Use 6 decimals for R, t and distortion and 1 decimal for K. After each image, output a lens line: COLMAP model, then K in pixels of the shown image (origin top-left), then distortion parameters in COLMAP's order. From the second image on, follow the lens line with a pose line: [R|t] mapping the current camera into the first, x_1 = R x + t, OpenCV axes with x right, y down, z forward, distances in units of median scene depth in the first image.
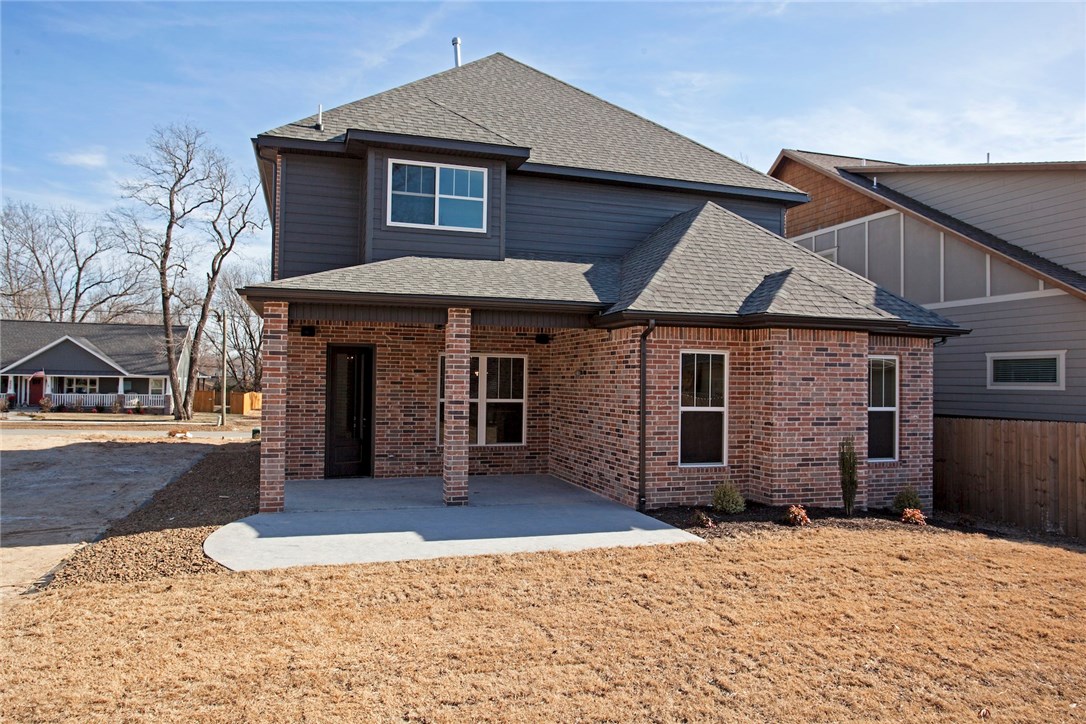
lens RADIAL K [[736.1, 0, 536.1], [0, 736.1, 365.0], [0, 0, 1]] dist [0.003764, 0.000383]
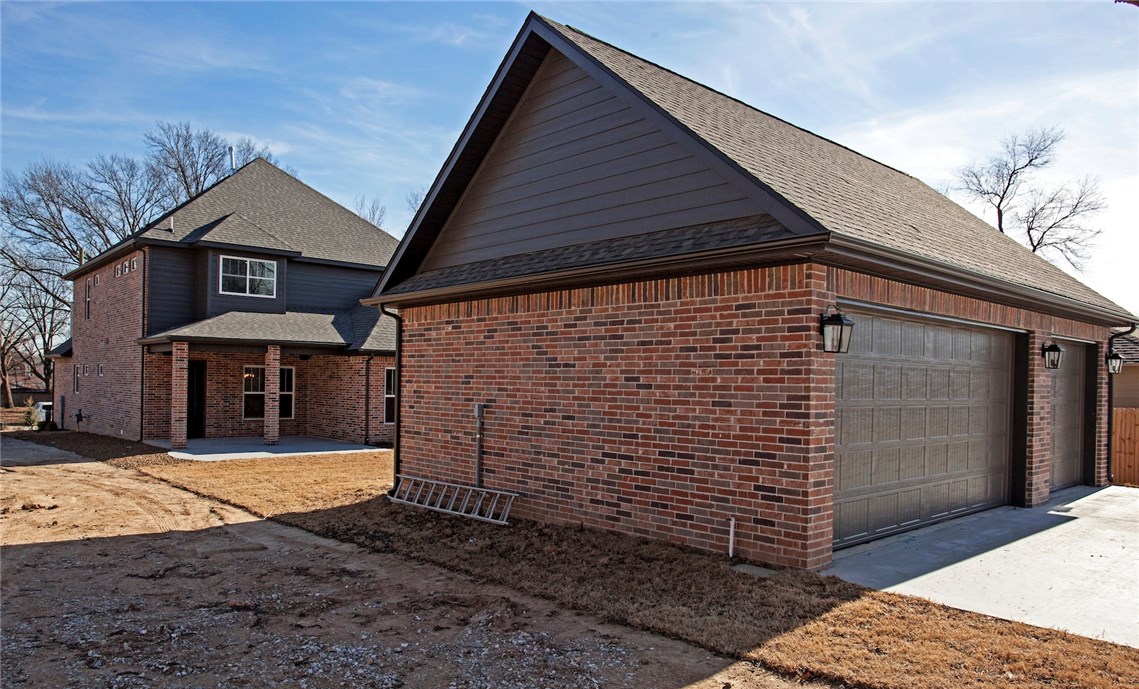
lens RADIAL K [[791.0, 0, 563.7], [0, 791.0, 343.1], [0, 0, 1]] dist [-0.028719, 0.001308]
pose [[0.899812, 0.020966, 0.435773, -0.278607], [-0.013252, 0.999697, -0.020736, -0.042926], [-0.436076, 0.012884, 0.899818, -1.050055]]
